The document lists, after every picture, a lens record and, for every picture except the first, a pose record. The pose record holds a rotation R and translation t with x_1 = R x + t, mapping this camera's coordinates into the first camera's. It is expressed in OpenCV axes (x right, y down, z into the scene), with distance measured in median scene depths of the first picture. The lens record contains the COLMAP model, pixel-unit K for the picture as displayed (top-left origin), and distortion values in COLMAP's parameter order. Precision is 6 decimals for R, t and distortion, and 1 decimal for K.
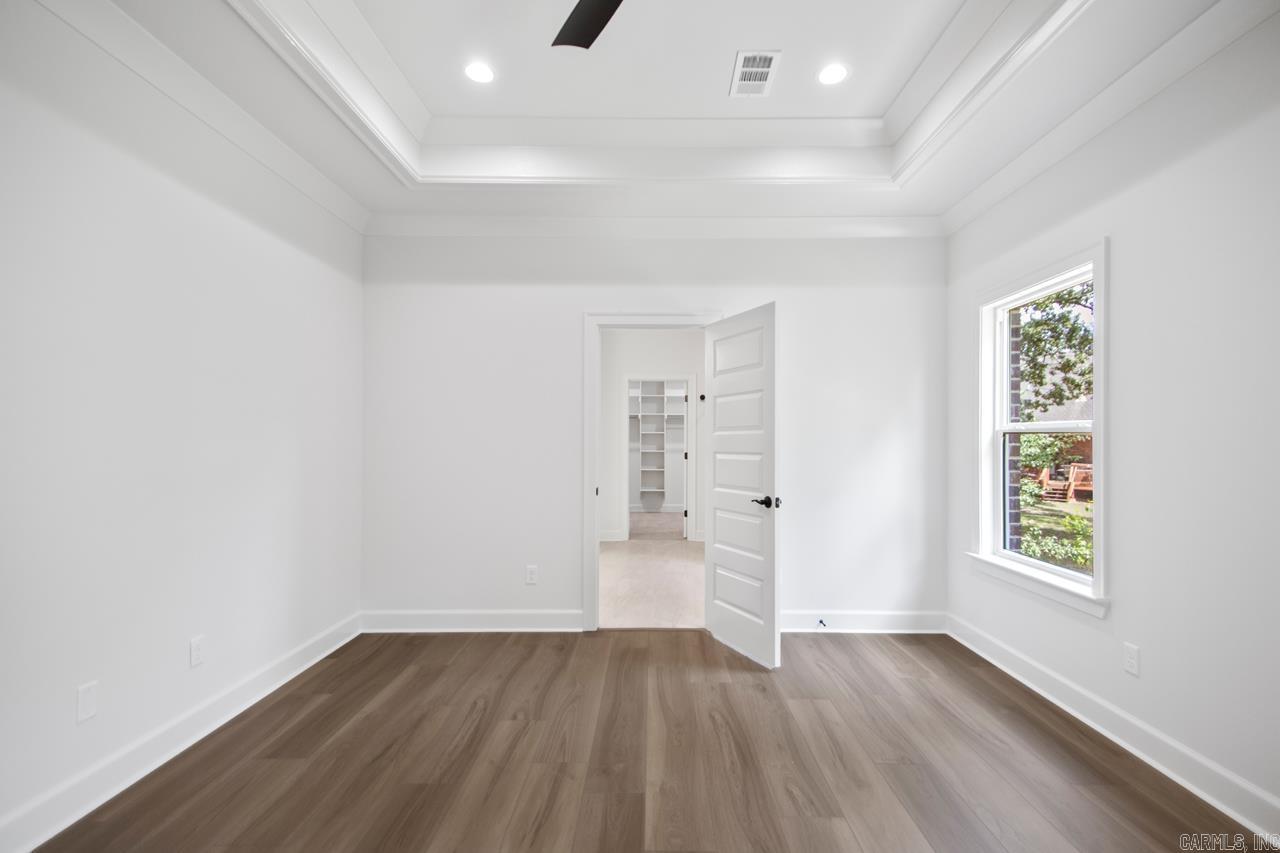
lens RADIAL K [[589.9, 0, 652.2], [0, 589.9, 439.8], [0, 0, 1]] dist [0.032601, -0.020402]
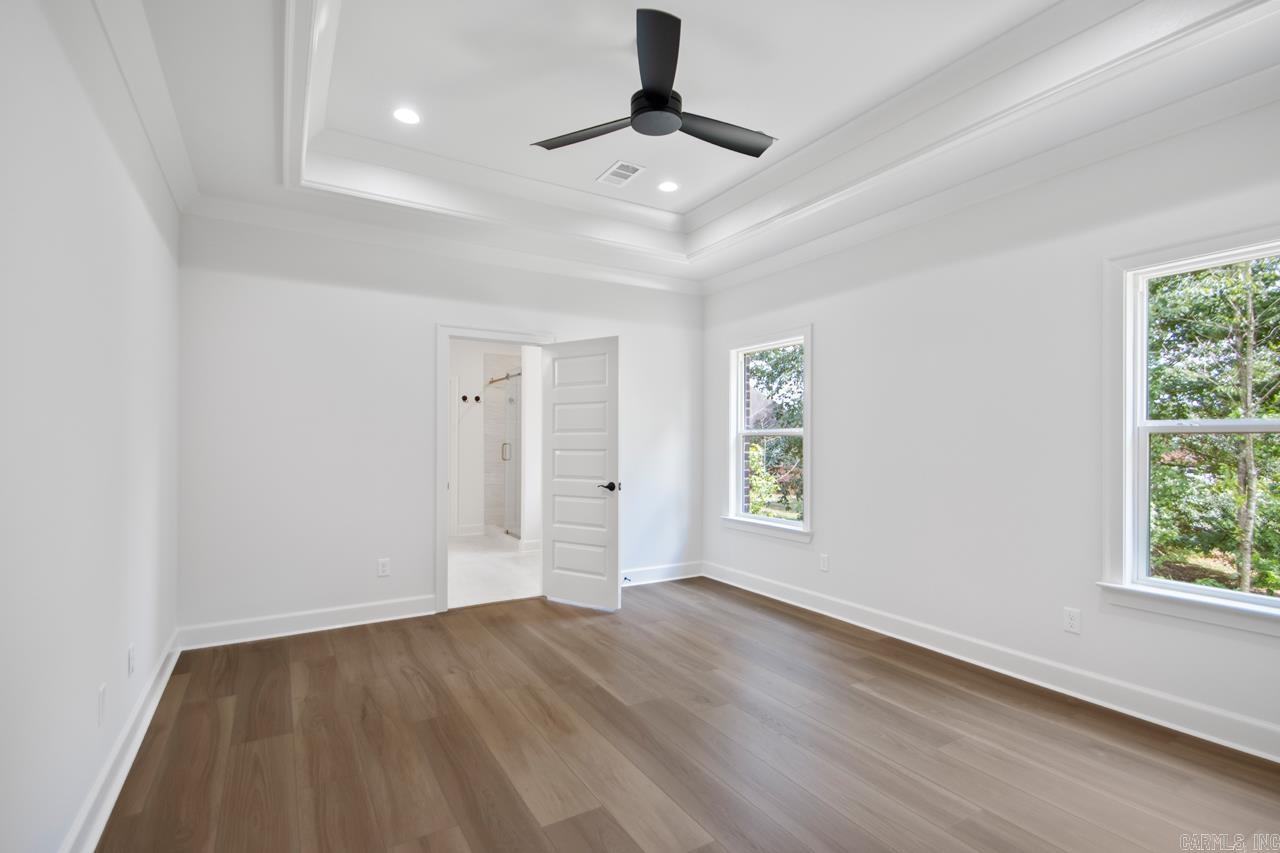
lens RADIAL K [[598.5, 0, 653.2], [0, 598.5, 442.3], [0, 0, 1]] dist [0.041170, -0.022446]
pose [[0.857118, -0.002049, 0.515117, -0.424387], [-0.000657, 0.999987, 0.005072, -0.000830], [-0.515121, -0.004686, 0.857105, -0.205288]]
